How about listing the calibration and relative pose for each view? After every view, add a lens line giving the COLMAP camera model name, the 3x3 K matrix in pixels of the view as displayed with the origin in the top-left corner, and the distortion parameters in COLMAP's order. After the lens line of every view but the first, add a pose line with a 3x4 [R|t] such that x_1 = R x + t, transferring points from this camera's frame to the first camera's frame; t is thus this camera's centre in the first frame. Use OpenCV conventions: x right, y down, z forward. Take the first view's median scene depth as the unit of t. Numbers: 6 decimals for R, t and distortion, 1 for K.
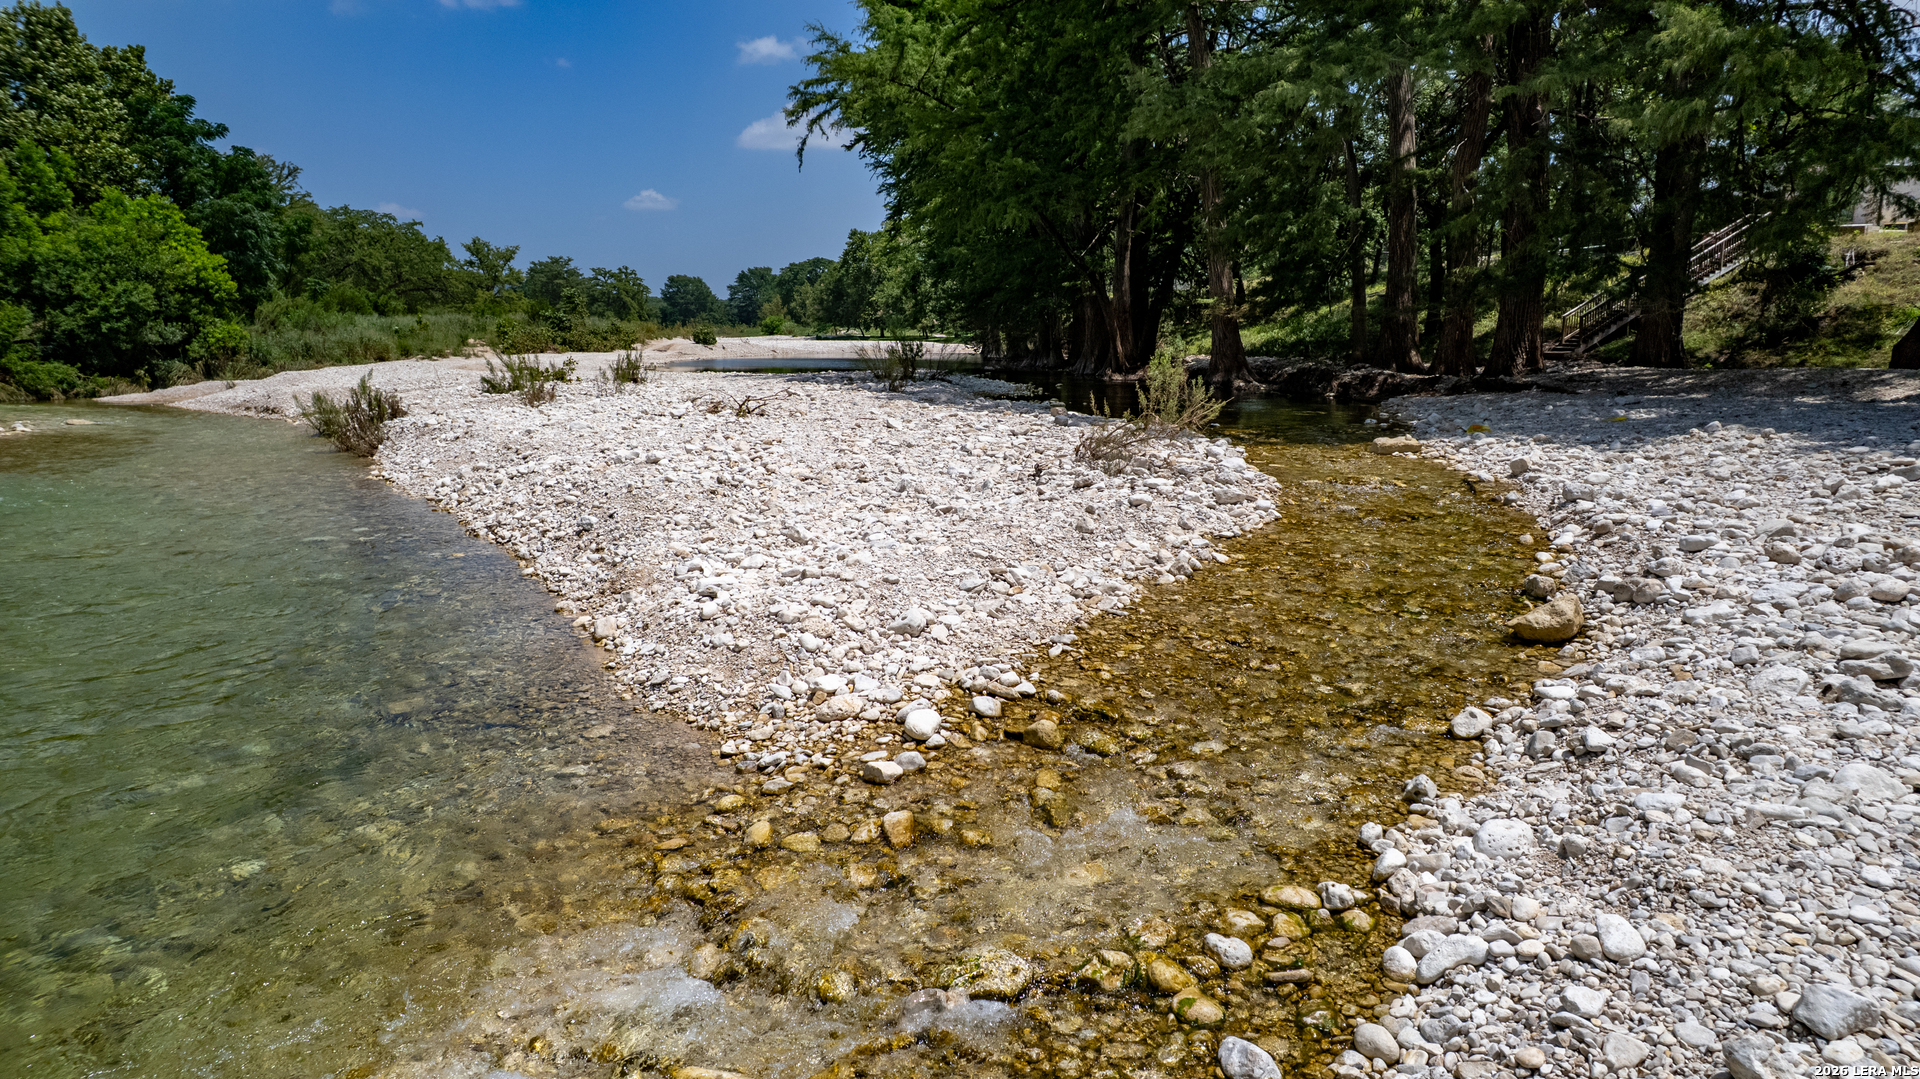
lens RADIAL K [[1210.8, 0, 963.9], [0, 1210.8, 533.5], [0, 0, 1]] dist [-0.022777, 0.002360]
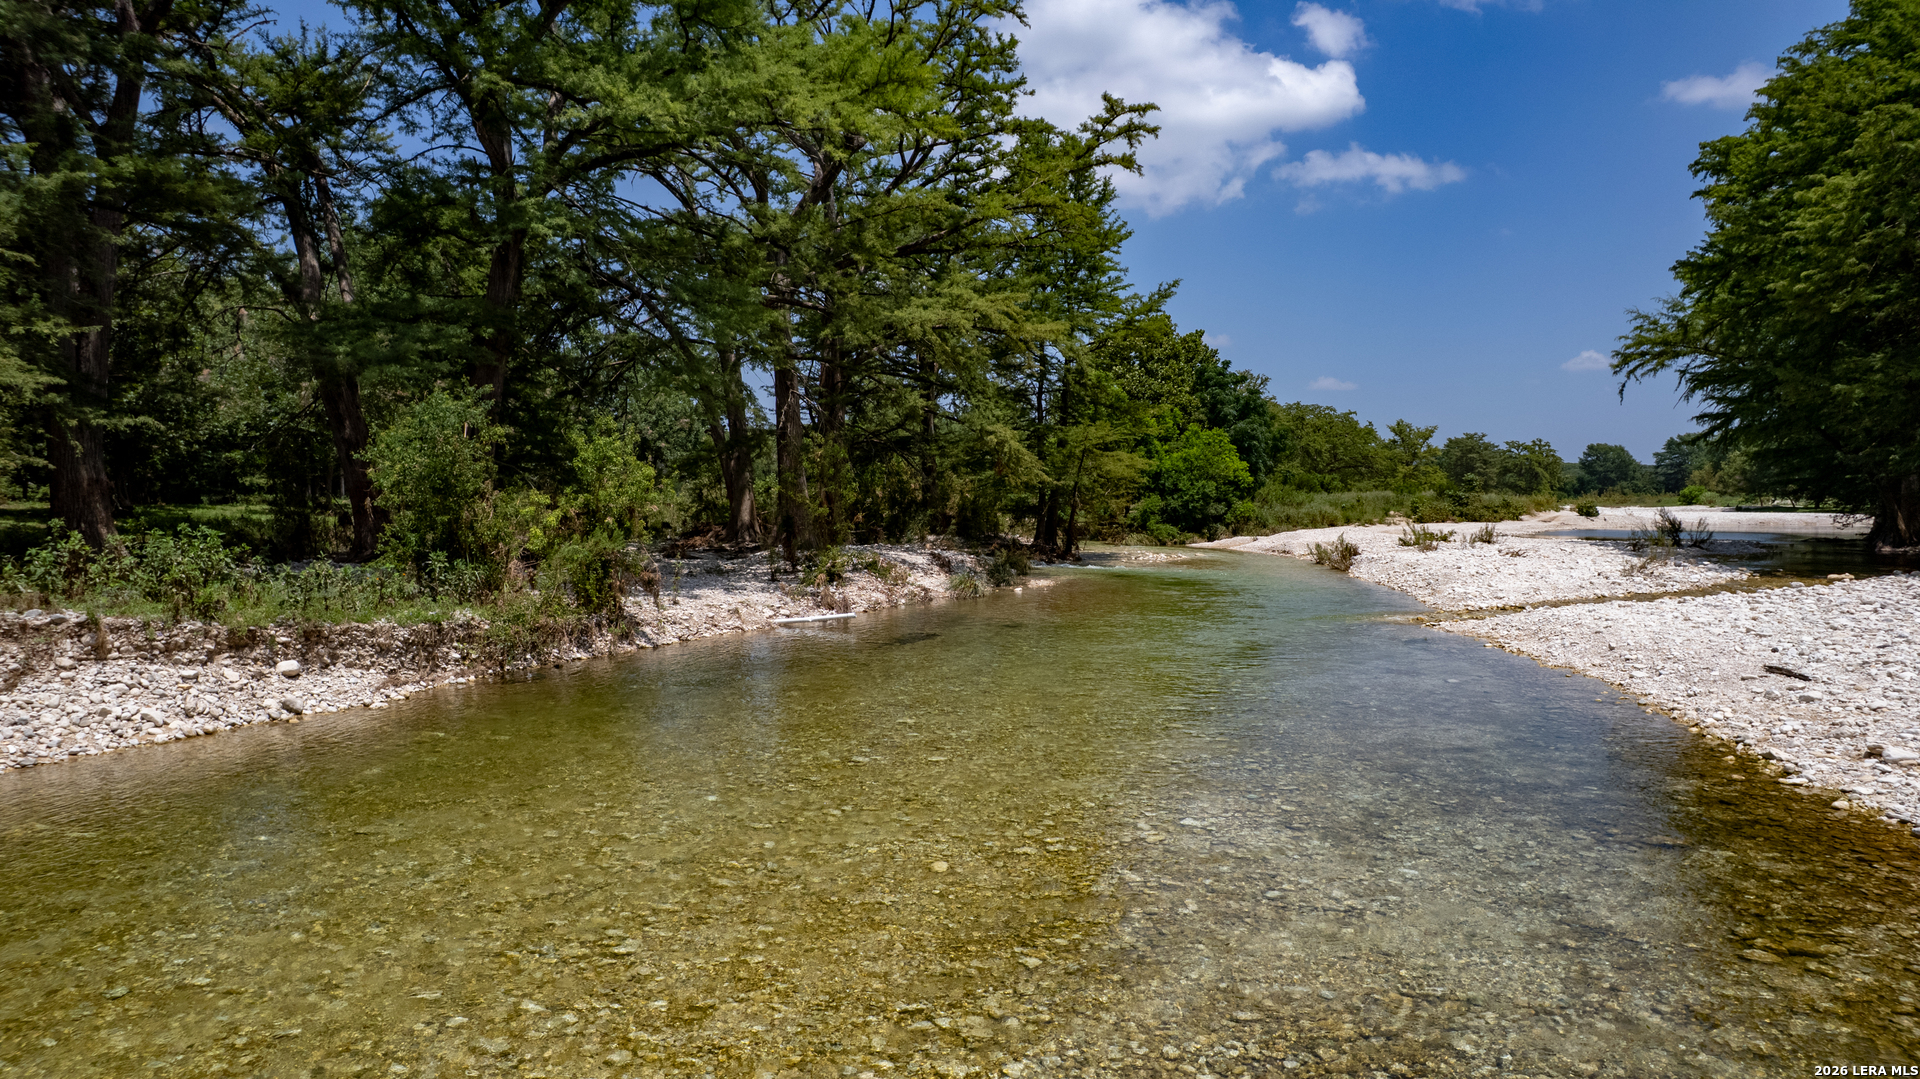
lens RADIAL K [[1210.8, 0, 964.2], [0, 1210.8, 538.7], [0, 0, 1]] dist [-0.022777, 0.002360]
pose [[0.750973, 0.019886, -0.660034, 0.154118], [-0.106513, 0.990105, -0.091358, 0.053948], [0.651686, 0.138910, 0.745660, -0.390147]]
